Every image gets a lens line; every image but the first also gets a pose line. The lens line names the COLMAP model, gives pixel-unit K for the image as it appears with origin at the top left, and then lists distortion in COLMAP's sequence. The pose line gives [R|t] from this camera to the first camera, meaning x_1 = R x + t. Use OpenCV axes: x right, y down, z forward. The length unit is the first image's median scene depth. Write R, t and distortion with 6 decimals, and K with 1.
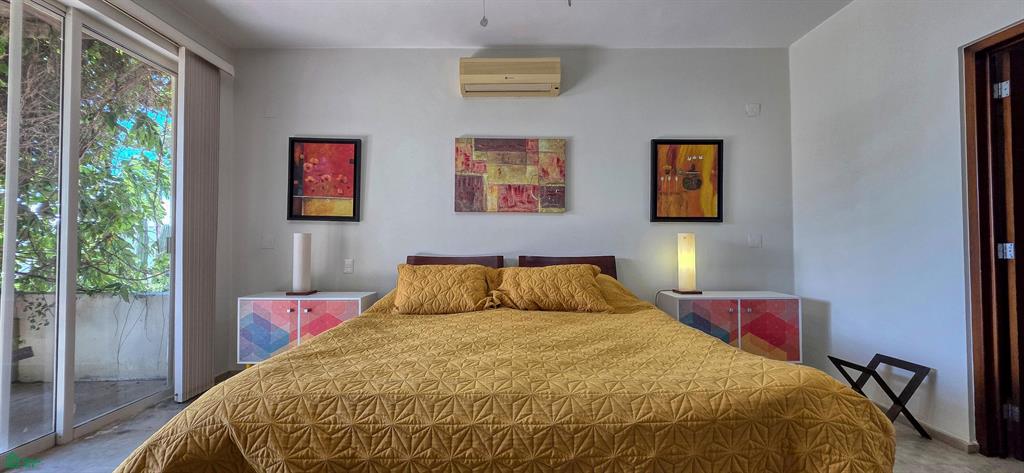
lens RADIAL K [[408.5, 0, 512.0], [0, 408.5, 236.5], [0, 0, 1]] dist [0.000192, 0.000046]
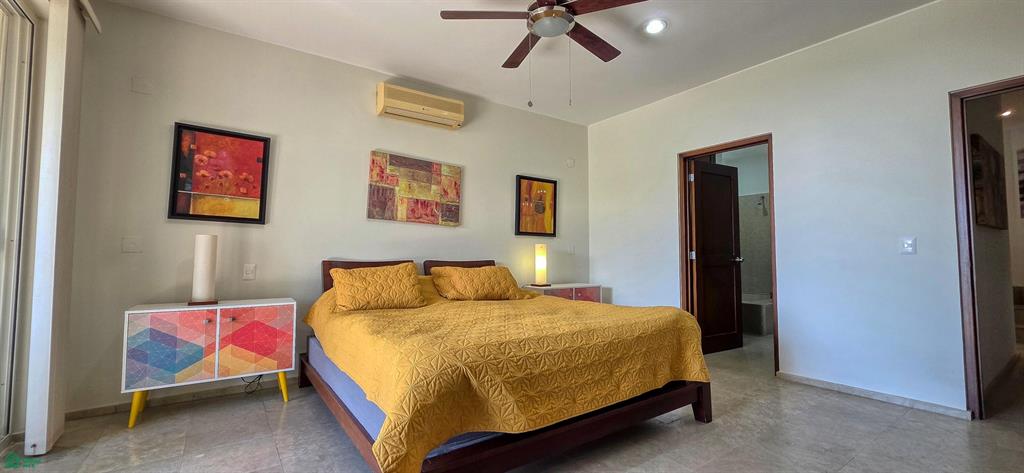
lens RADIAL K [[408.5, 0, 512.0], [0, 408.5, 236.5], [0, 0, 1]] dist [0.000192, 0.000046]
pose [[0.816164, 0.031744, 0.576947, -0.454860], [-0.015292, 0.999327, -0.033351, 0.014194], [-0.577618, 0.018397, 0.816100, -0.099266]]
